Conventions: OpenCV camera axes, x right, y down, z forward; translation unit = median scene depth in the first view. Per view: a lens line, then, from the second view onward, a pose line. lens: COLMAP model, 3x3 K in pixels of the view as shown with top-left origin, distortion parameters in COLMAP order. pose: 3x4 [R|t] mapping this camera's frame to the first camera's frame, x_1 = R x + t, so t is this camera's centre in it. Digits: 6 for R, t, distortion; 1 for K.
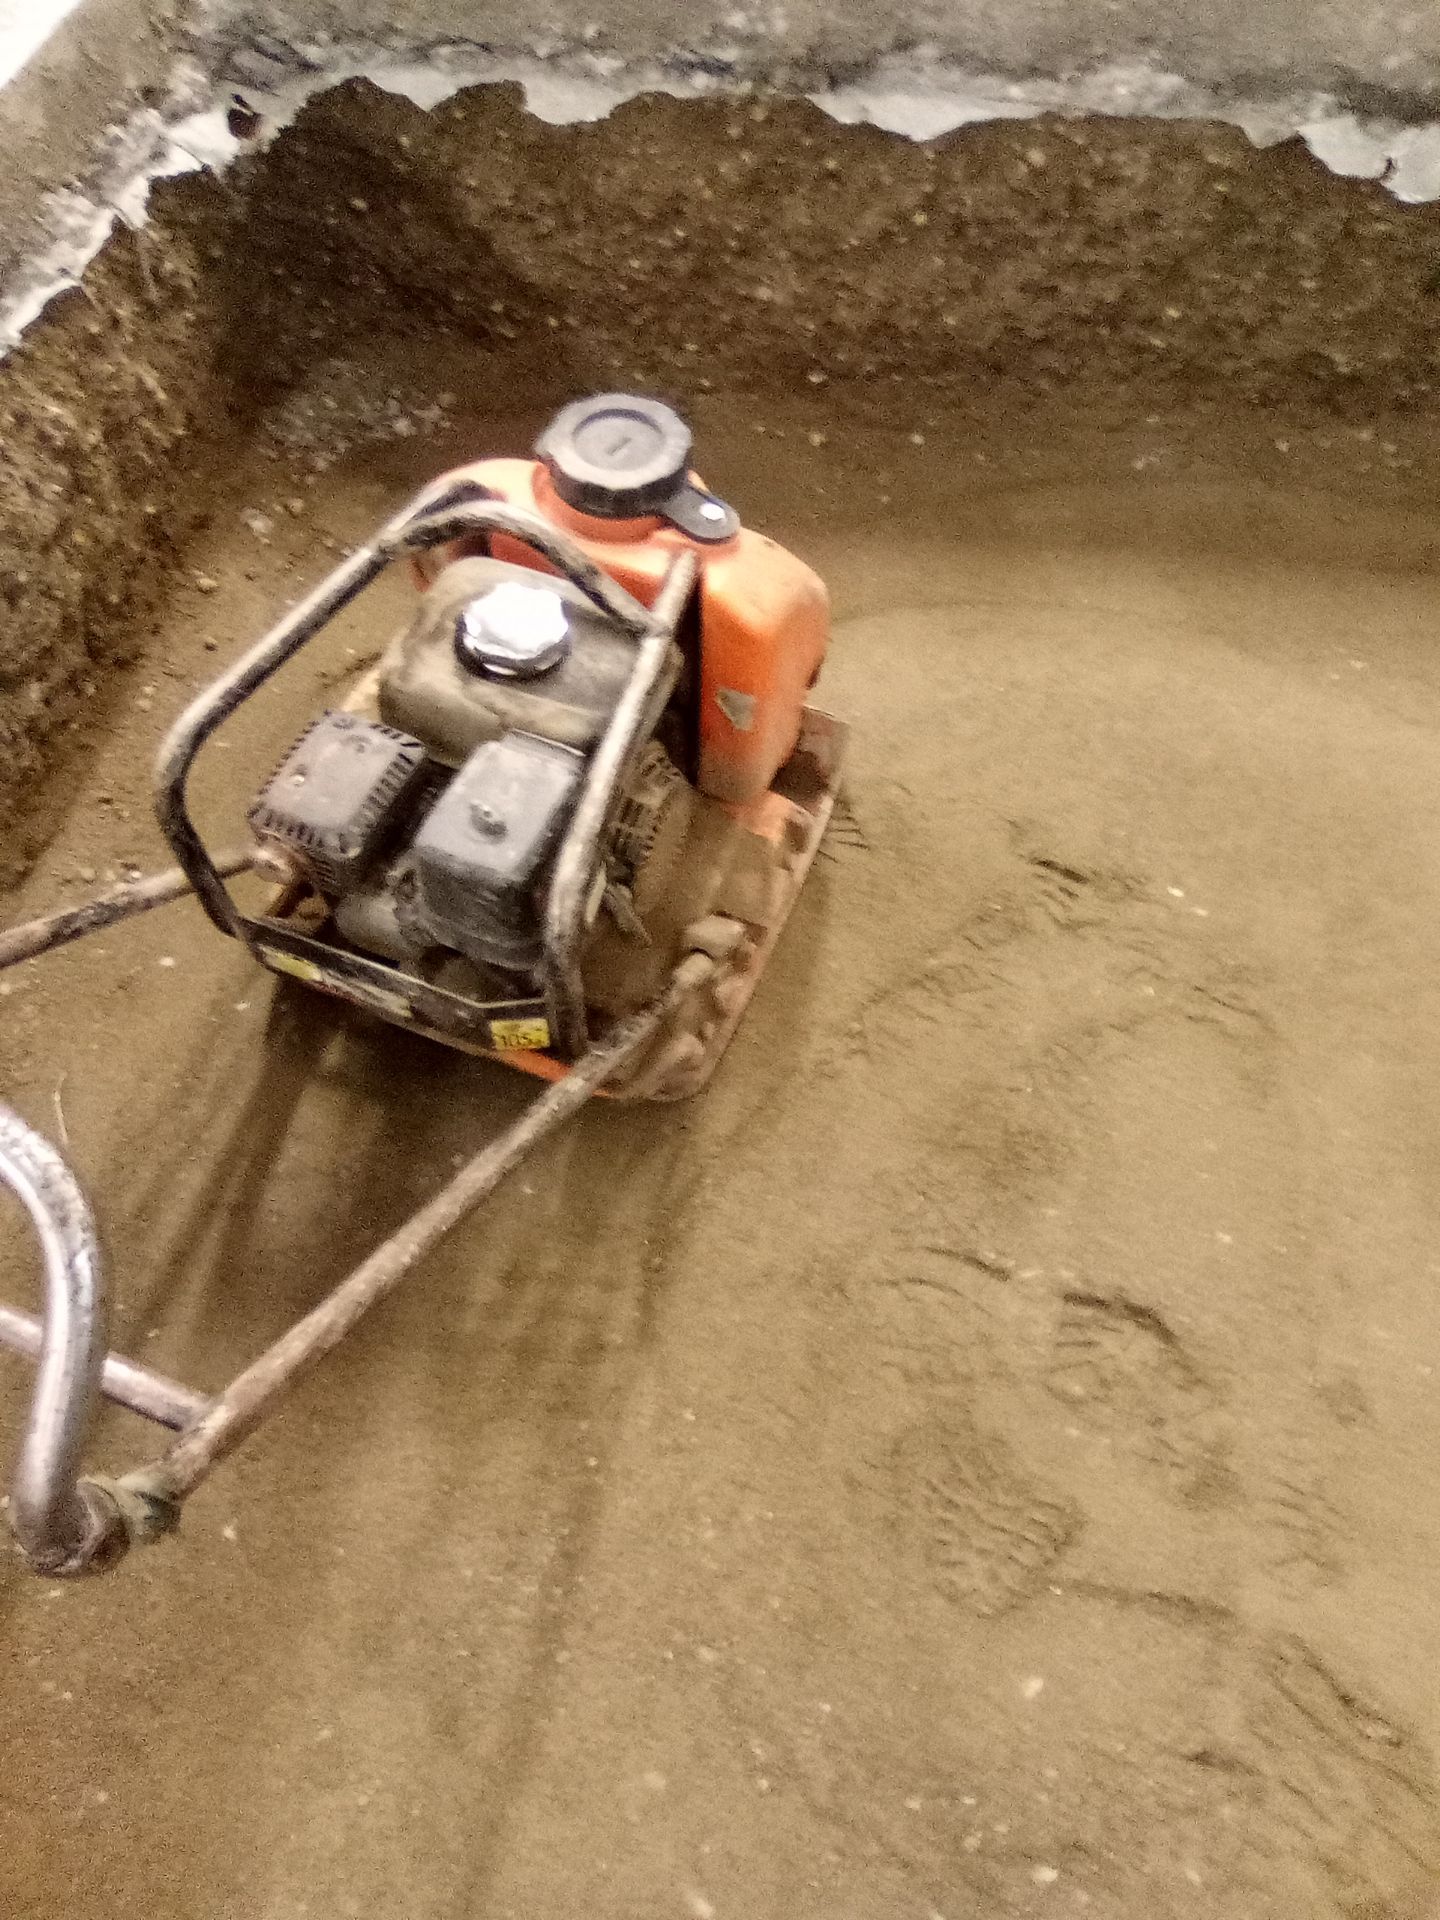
lens RADIAL K [[1416.1, 0, 712.4], [0, 1416.1, 964.1], [0, 0, 1]] dist [-0.022118, 0.009684]
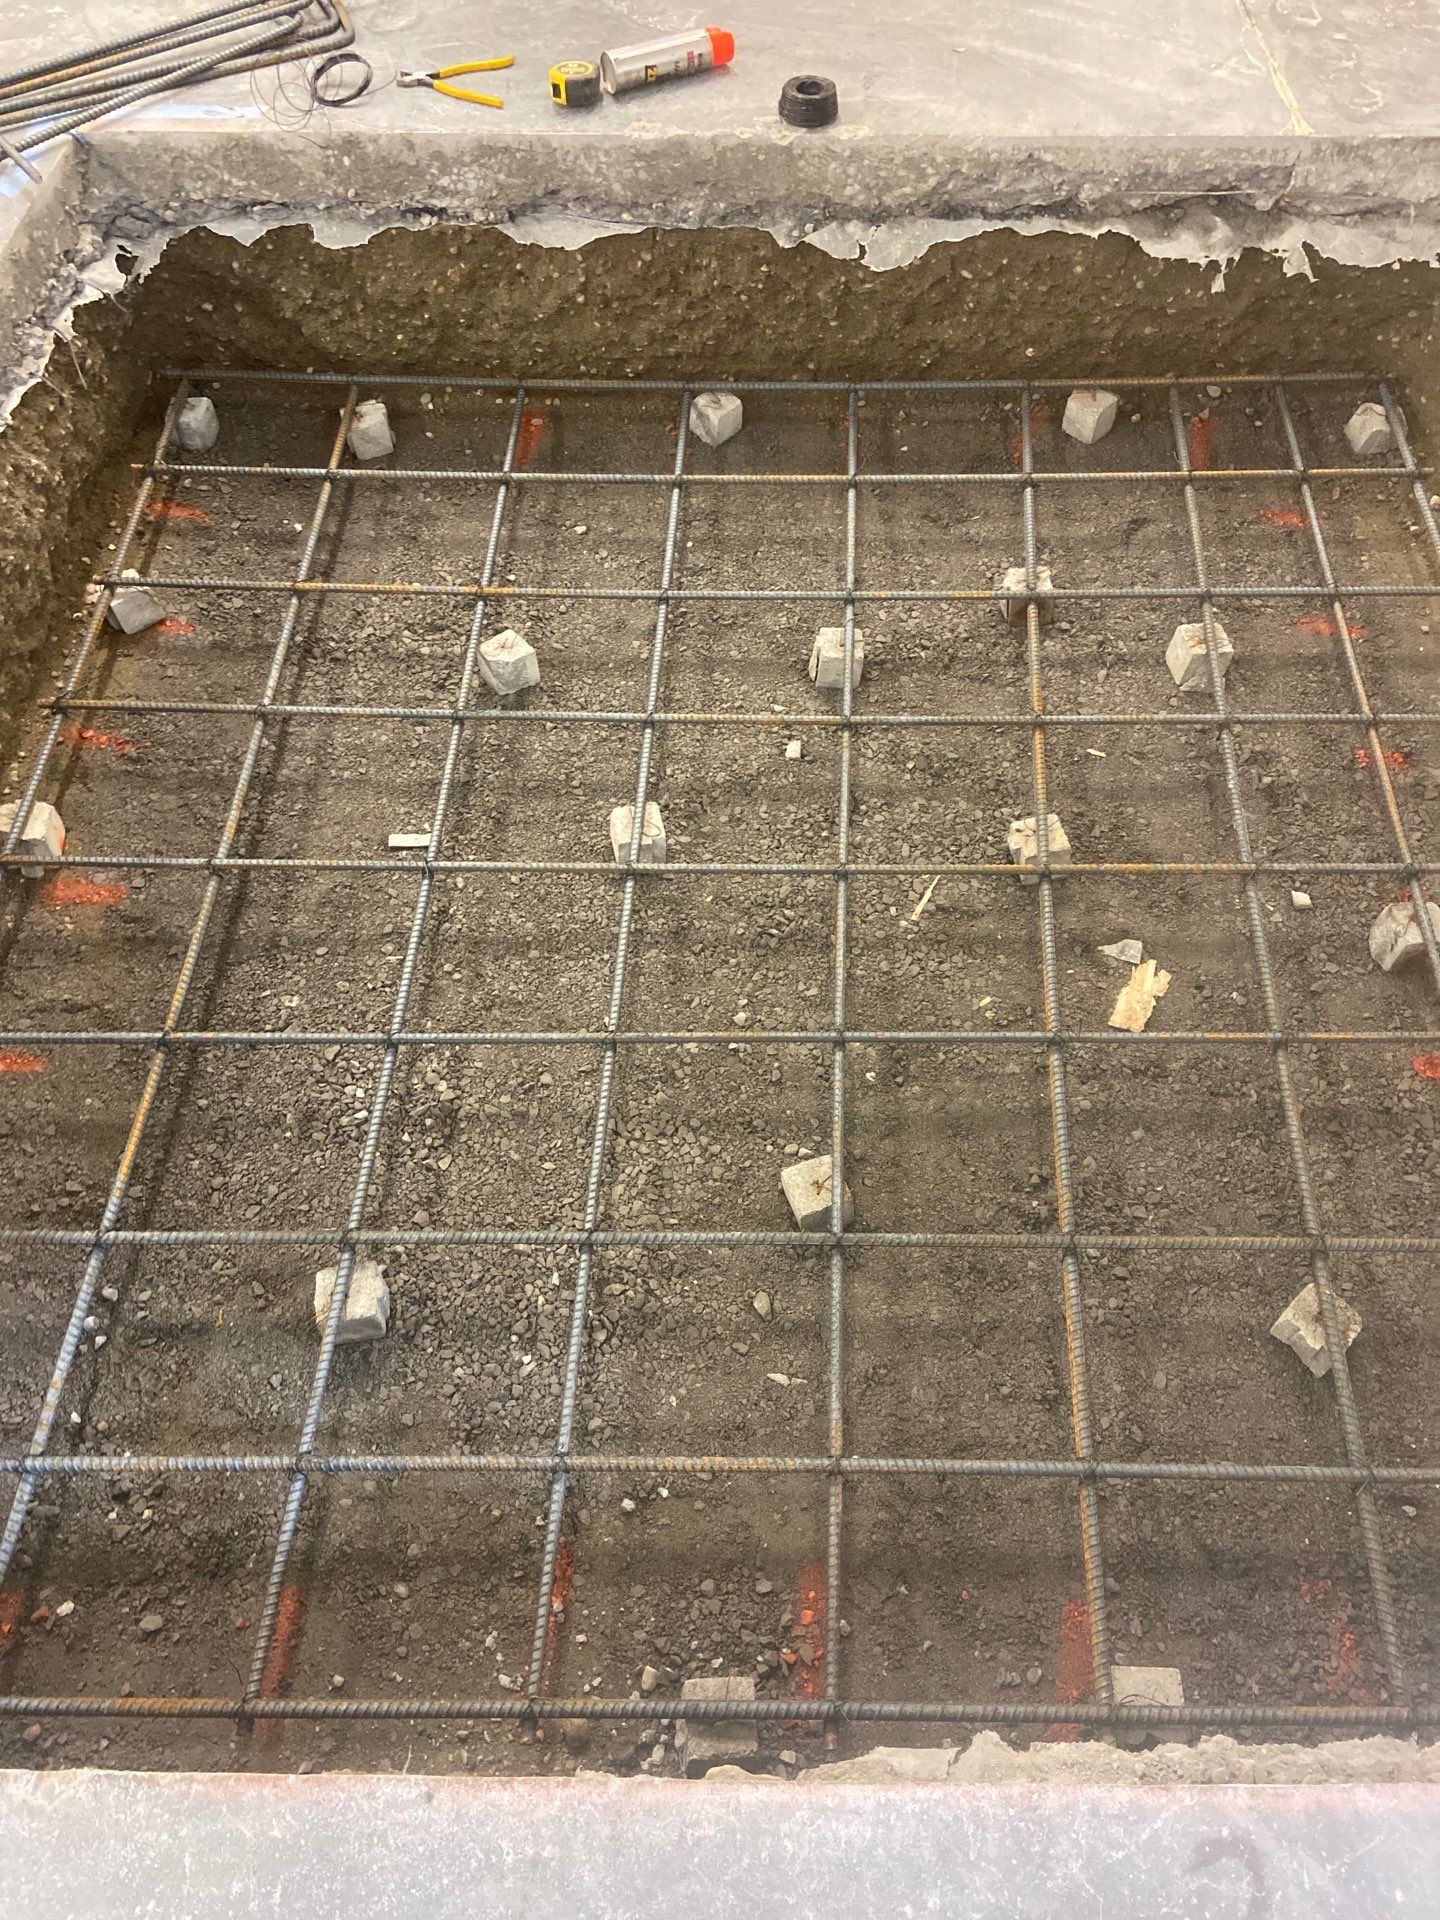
lens RADIAL K [[1424.7, 0, 727.8], [0, 1424.7, 955.5], [0, 0, 1]] dist [0.067764, -0.099943]
pose [[0.990644, -0.103035, 0.089485, 0.096232], [0.103335, 0.994646, 0.001291, 0.216963], [-0.089139, 0.007968, 0.995987, -0.620392]]
